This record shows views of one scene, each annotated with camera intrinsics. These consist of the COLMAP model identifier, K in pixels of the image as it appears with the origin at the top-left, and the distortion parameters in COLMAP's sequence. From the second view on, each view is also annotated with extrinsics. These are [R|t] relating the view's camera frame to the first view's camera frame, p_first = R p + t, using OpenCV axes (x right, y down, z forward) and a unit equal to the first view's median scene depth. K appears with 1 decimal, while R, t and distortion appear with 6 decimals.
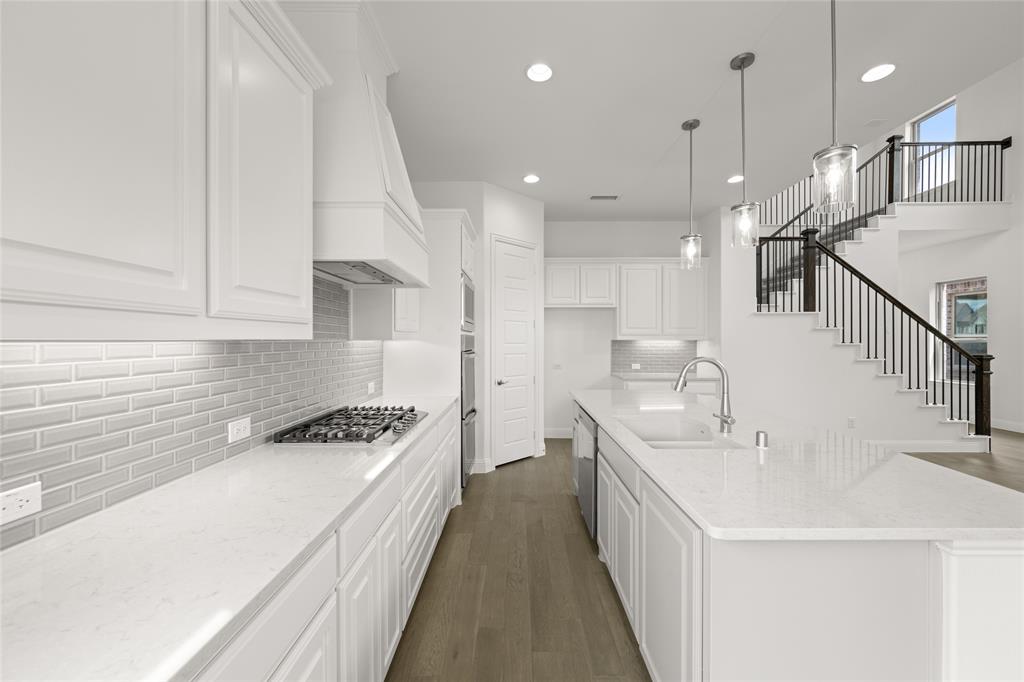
lens RADIAL K [[400.9, 0, 518.0], [0, 400.9, 341.3], [0, 0, 1]] dist [0.000294, 0.000264]
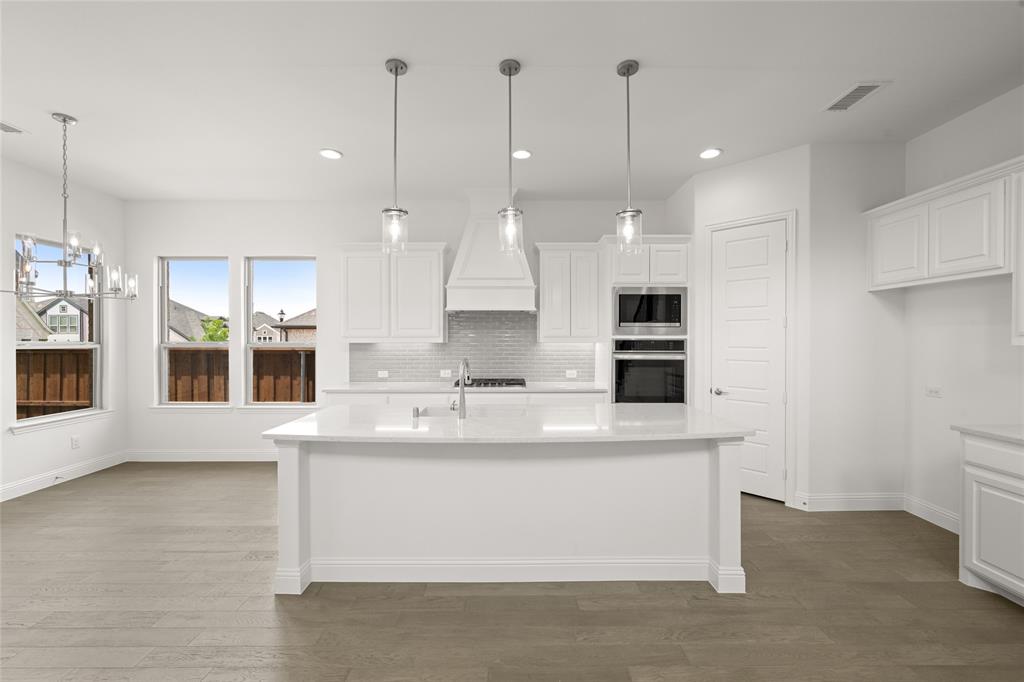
lens RADIAL K [[422.9, 0, 514.7], [0, 422.9, 340.3], [0, 0, 1]] dist [-0.001439, 0.000252]
pose [[0.008360, 0.007926, -0.999934, 0.802208], [-0.000805, 0.999968, 0.007920, -0.014812], [0.999965, 0.000739, 0.008366, 0.502040]]
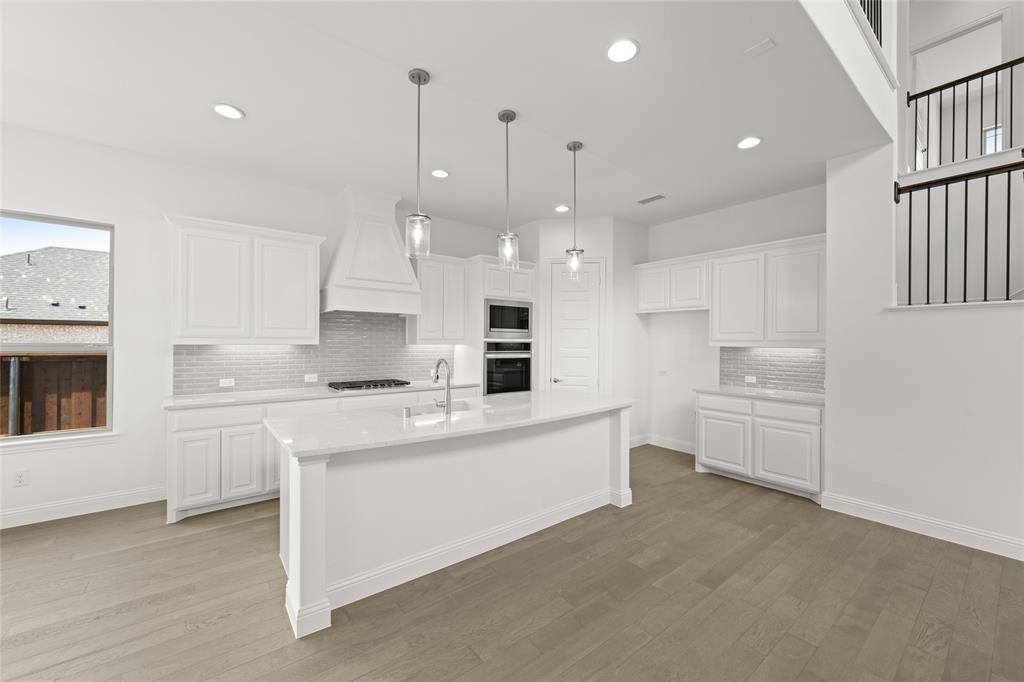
lens RADIAL K [[400.9, 0, 512.5], [0, 400.9, 340.6], [0, 0, 1]] dist [0.000294, 0.000264]
pose [[0.621922, 0.005534, -0.783059, 0.751072], [-0.009819, 0.999952, -0.000732, -0.012971], [0.783017, 0.008144, 0.621946, 0.134390]]
